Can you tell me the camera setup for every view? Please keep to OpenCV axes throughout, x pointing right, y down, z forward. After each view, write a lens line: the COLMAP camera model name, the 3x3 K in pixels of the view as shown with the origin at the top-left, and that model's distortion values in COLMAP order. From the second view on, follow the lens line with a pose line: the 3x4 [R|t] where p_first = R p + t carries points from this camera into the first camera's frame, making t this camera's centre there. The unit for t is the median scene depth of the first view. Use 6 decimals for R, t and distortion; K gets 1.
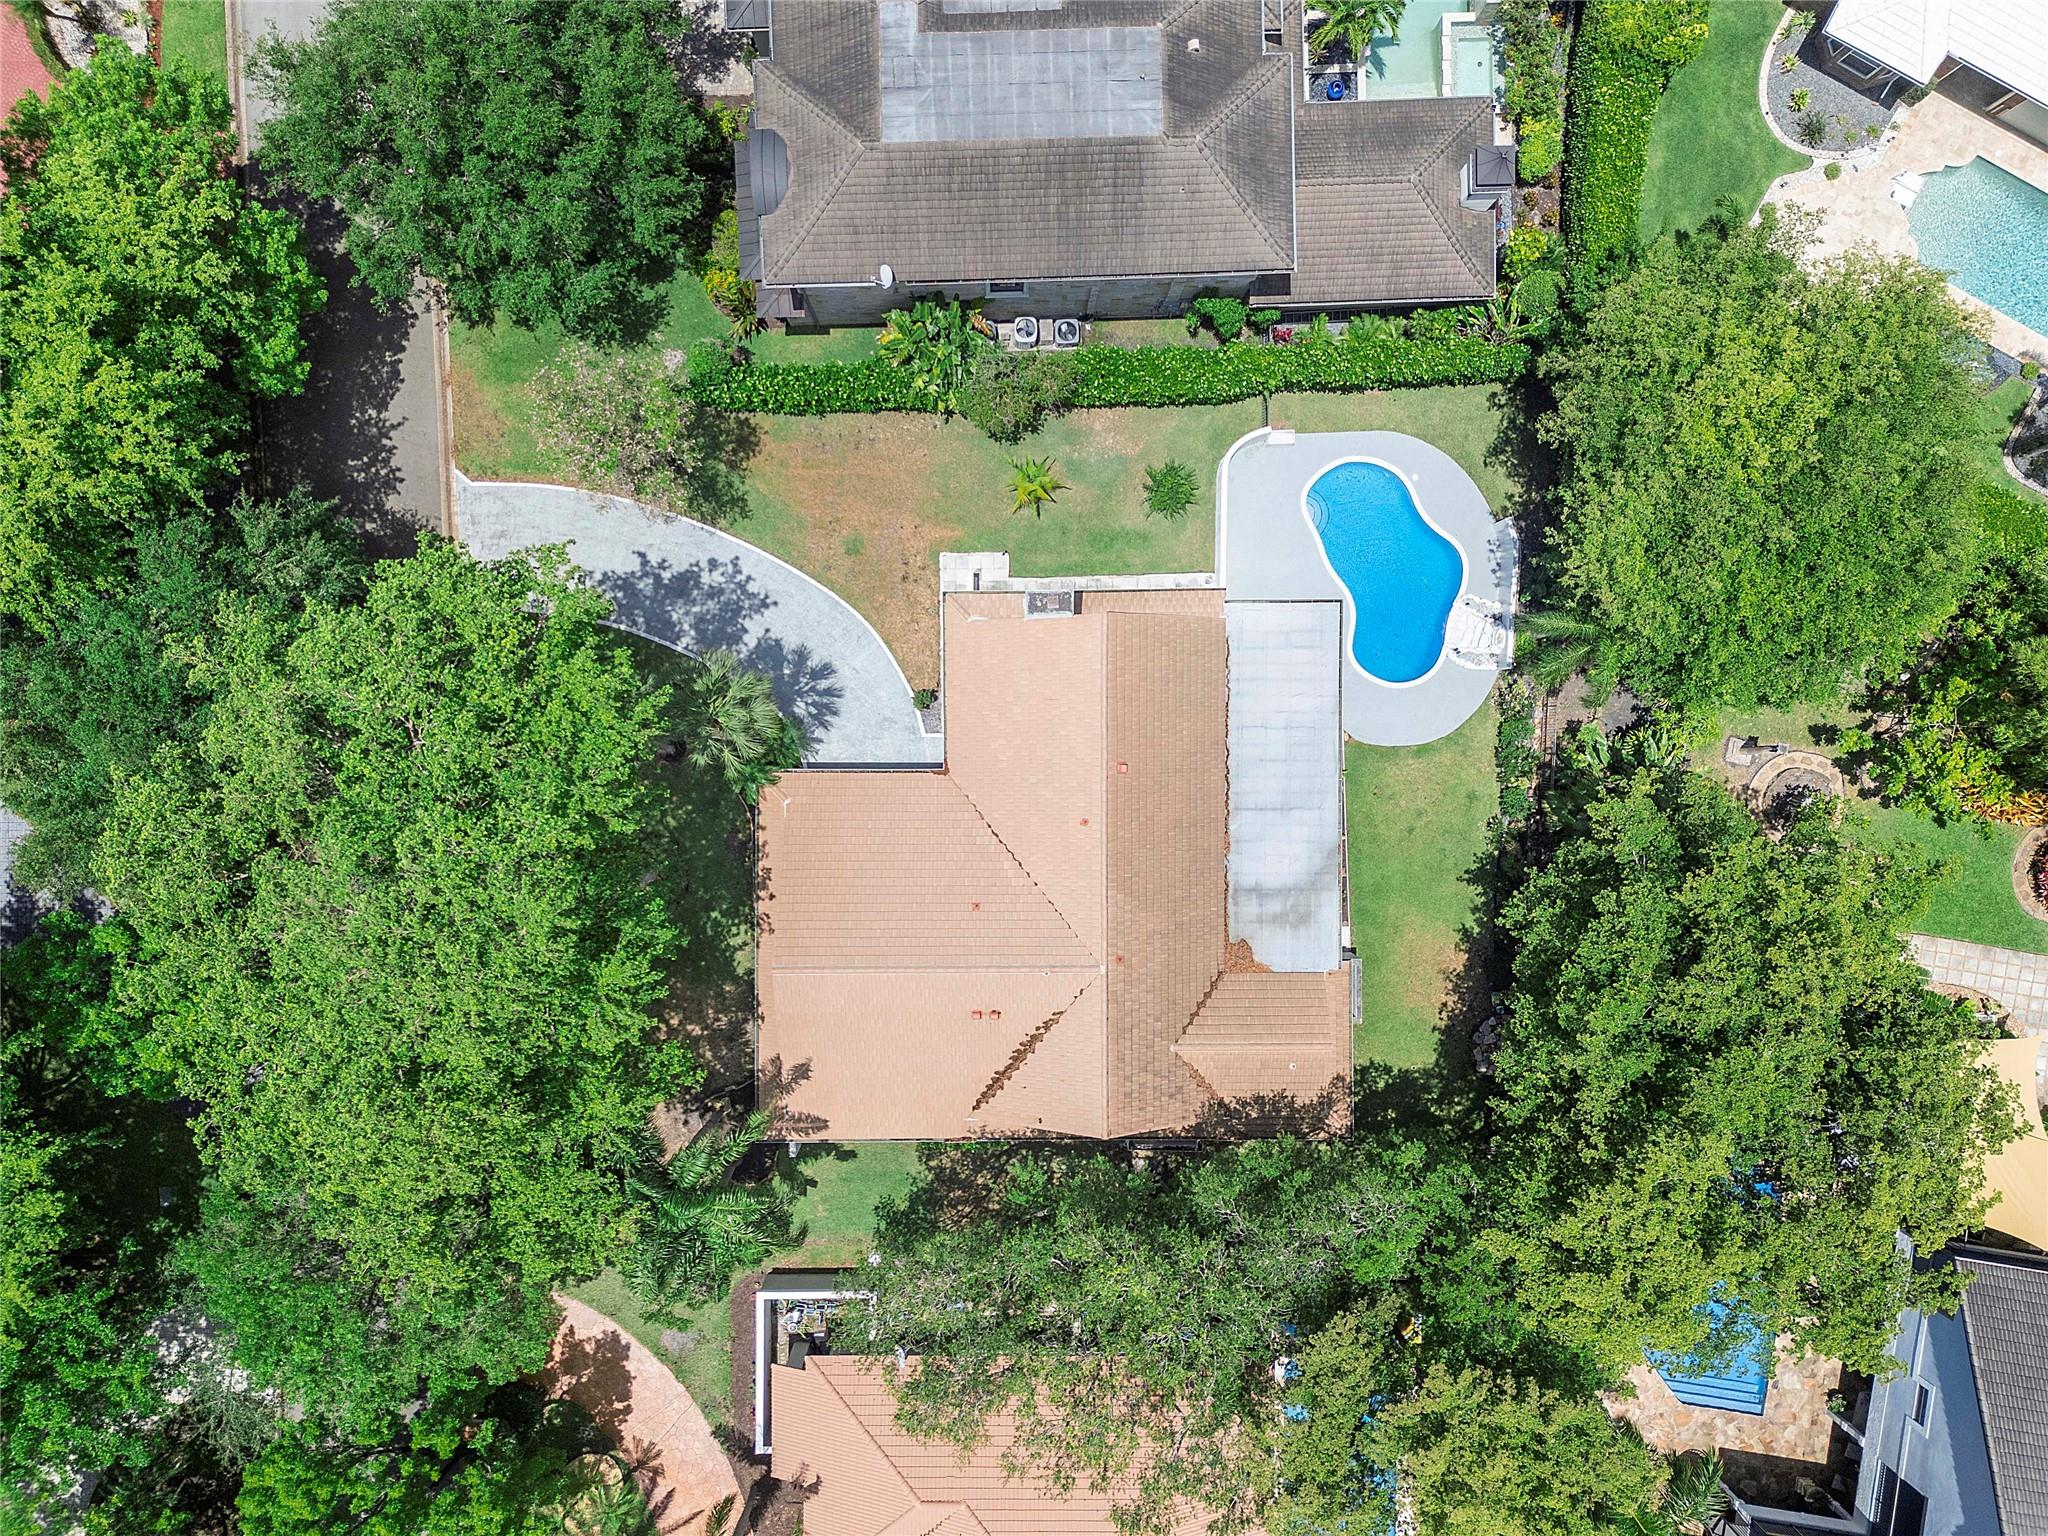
lens RADIAL K [[1450.0, 0, 1017.6], [0, 1450.0, 743.2], [0, 0, 1]] dist [0.050244, -0.043969]
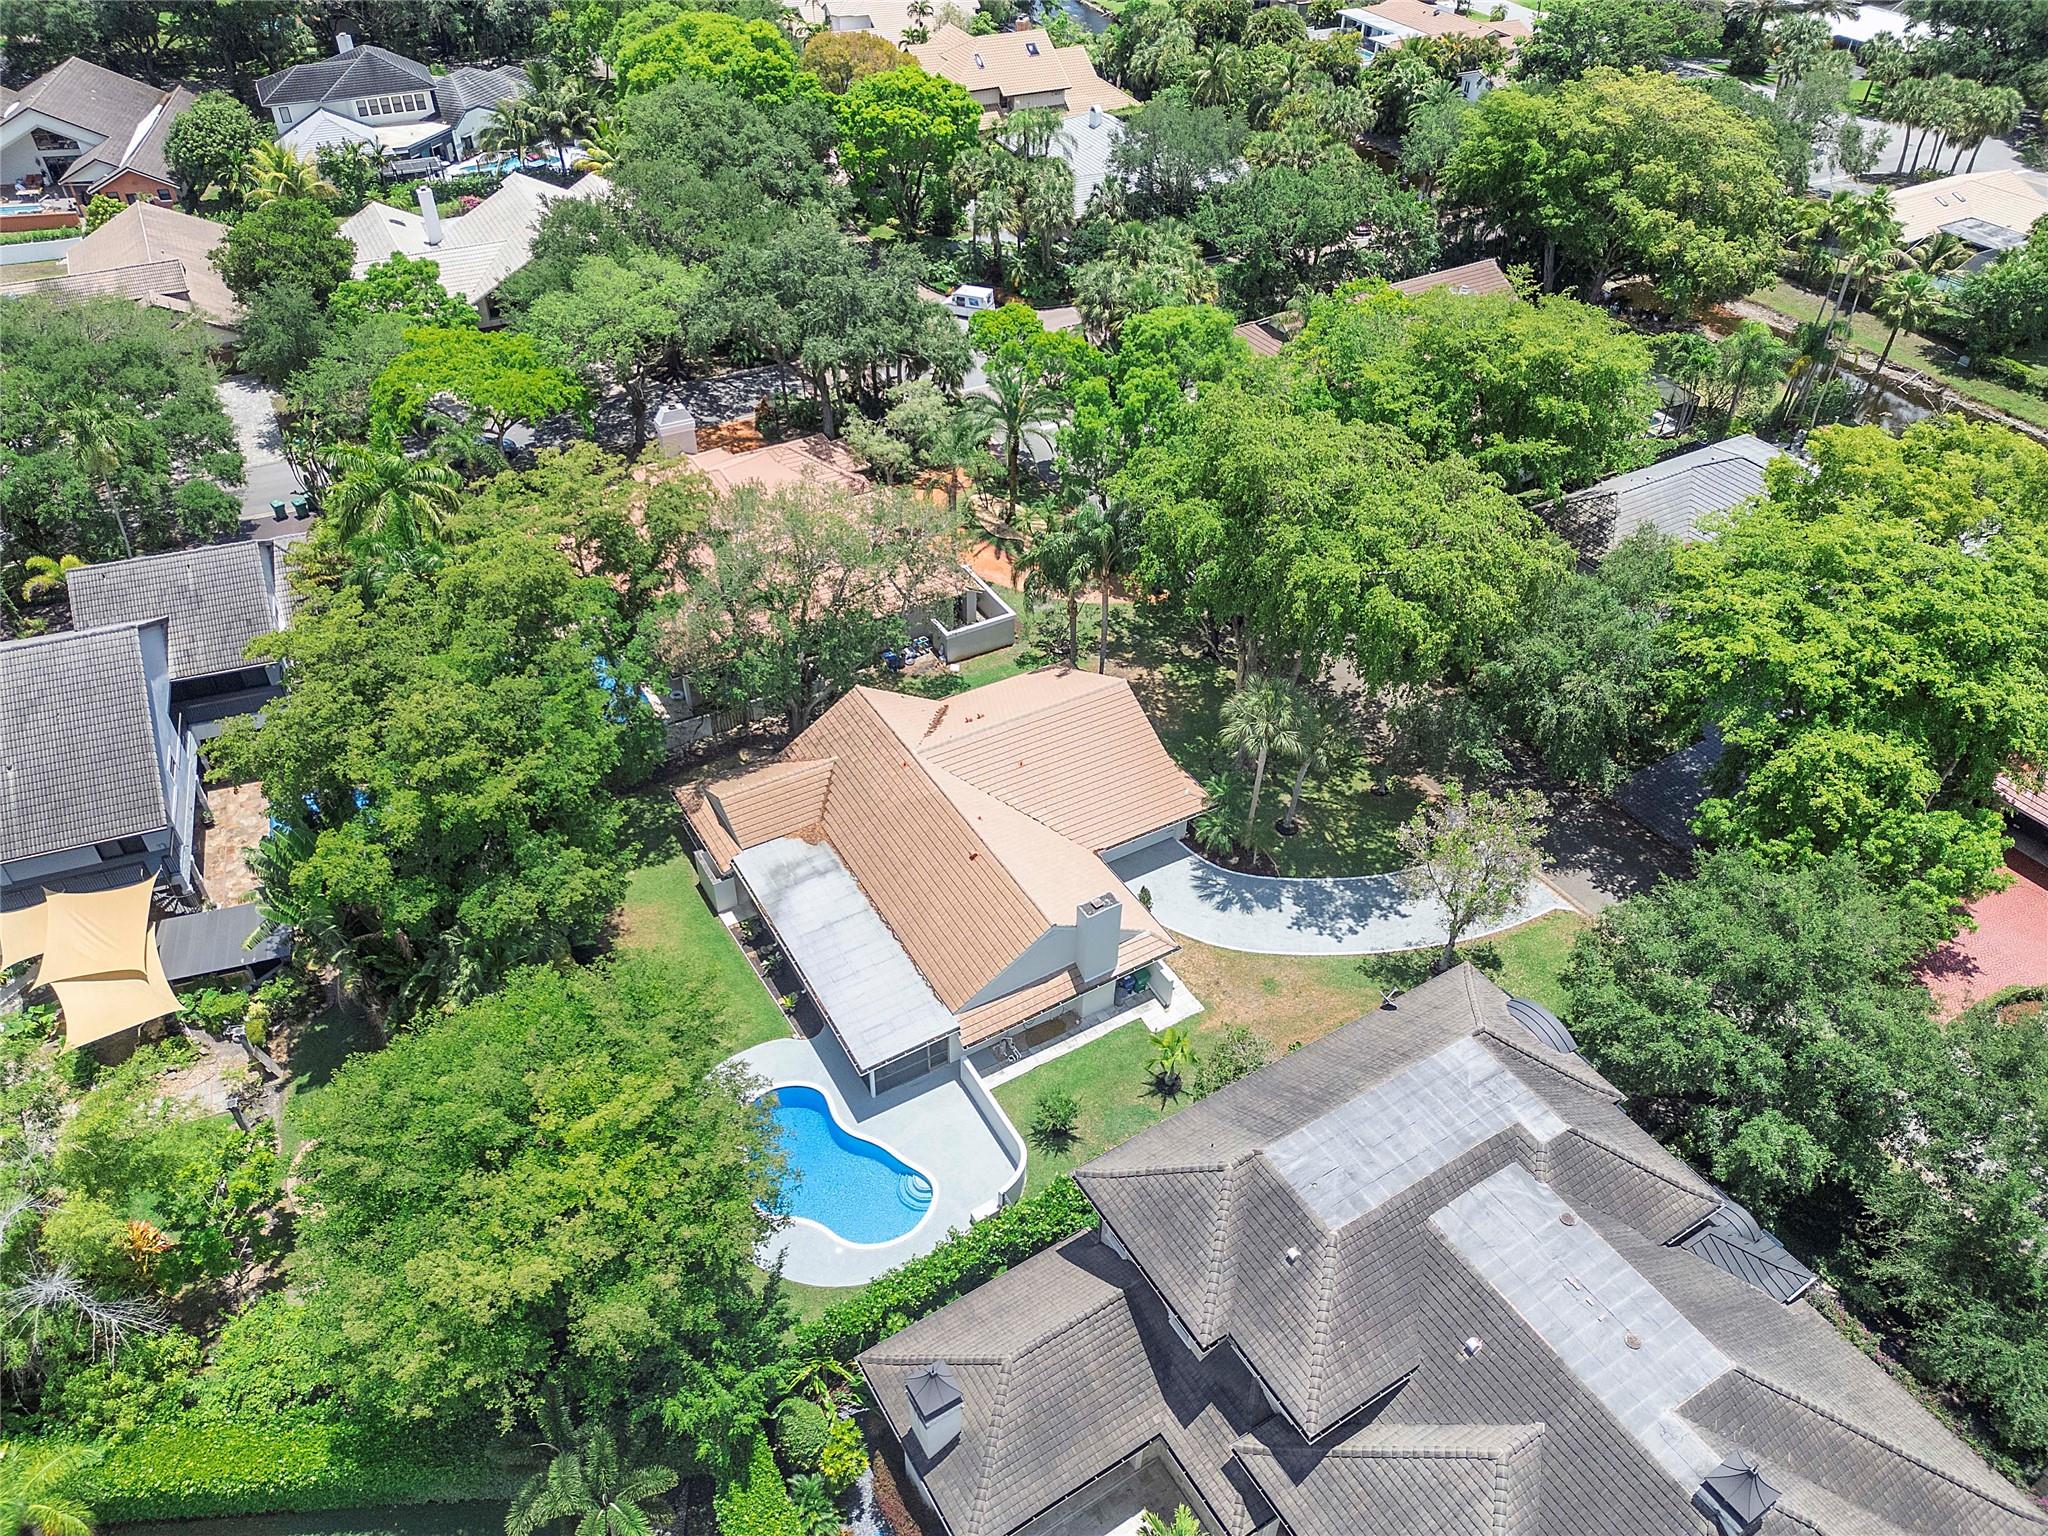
lens RADIAL K [[1450.0, 0, 1020.4], [0, 1450.0, 767.9], [0, 0, 1]] dist [0.050244, -0.043969]
pose [[-0.866695, 0.294725, -0.402463, 0.487458], [-0.497188, -0.575944, 0.648917, -0.720231], [-0.040544, 0.762513, 0.645701, 0.159263]]
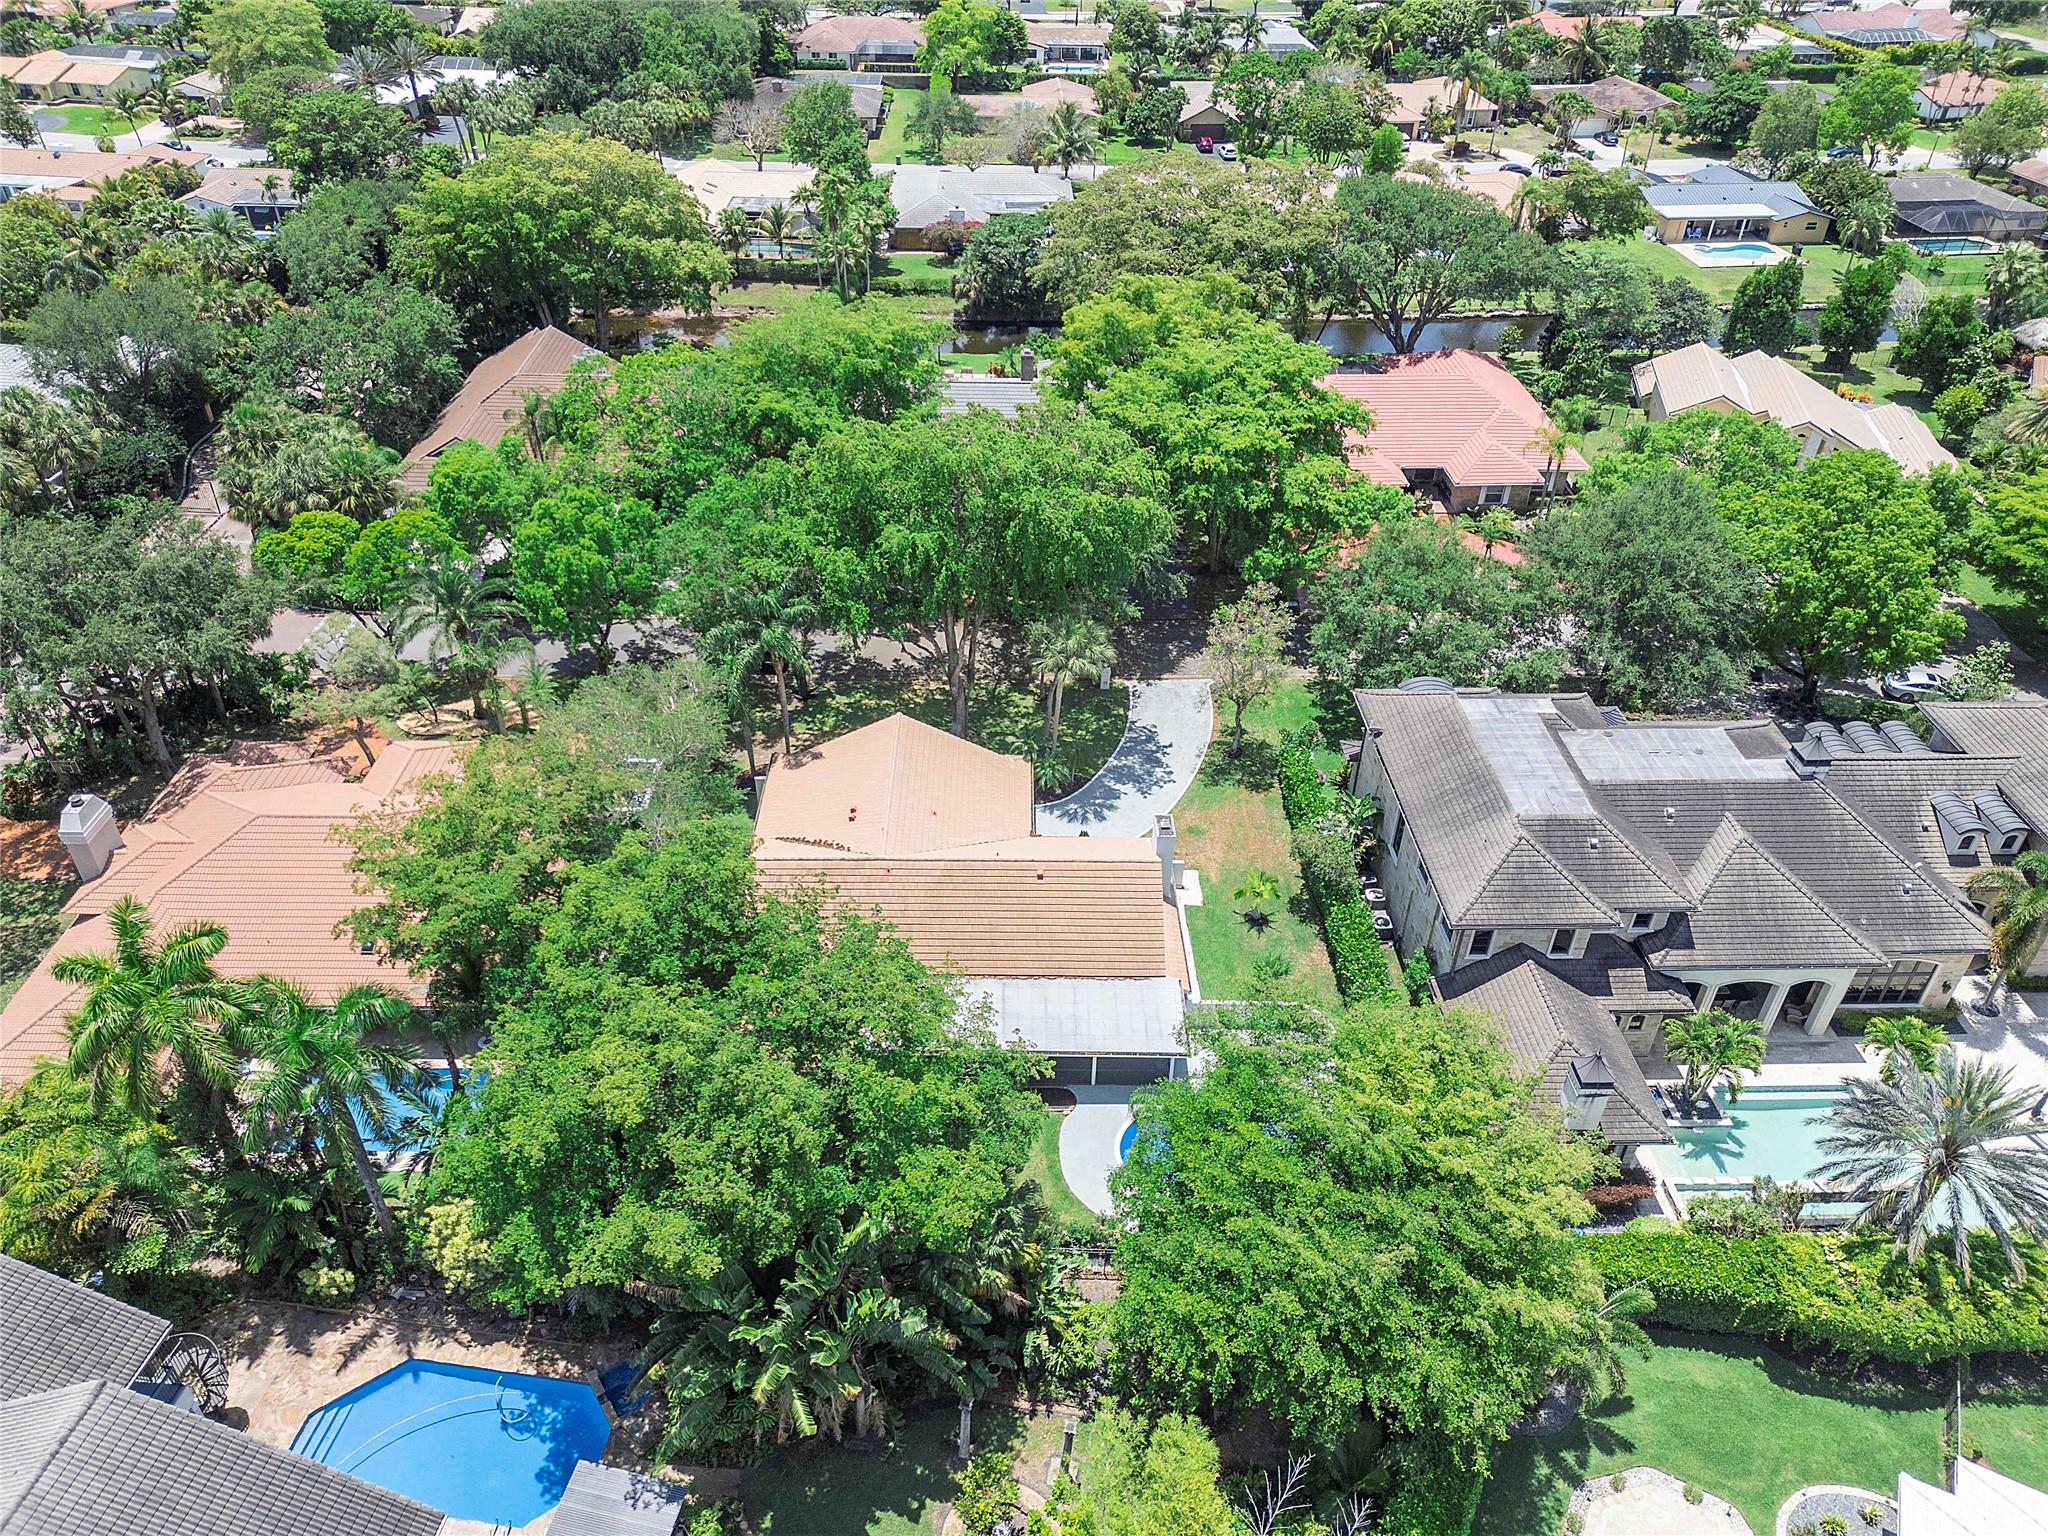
lens RADIAL K [[1450.0, 0, 1012.0], [0, 1450.0, 775.3], [0, 0, 1]] dist [0.050244, -0.043969]
pose [[-0.000694, 0.577486, -0.816401, 1.030125], [-0.999304, -0.030842, -0.020967, 0.067574], [-0.037288, 0.815818, 0.577105, 0.187222]]
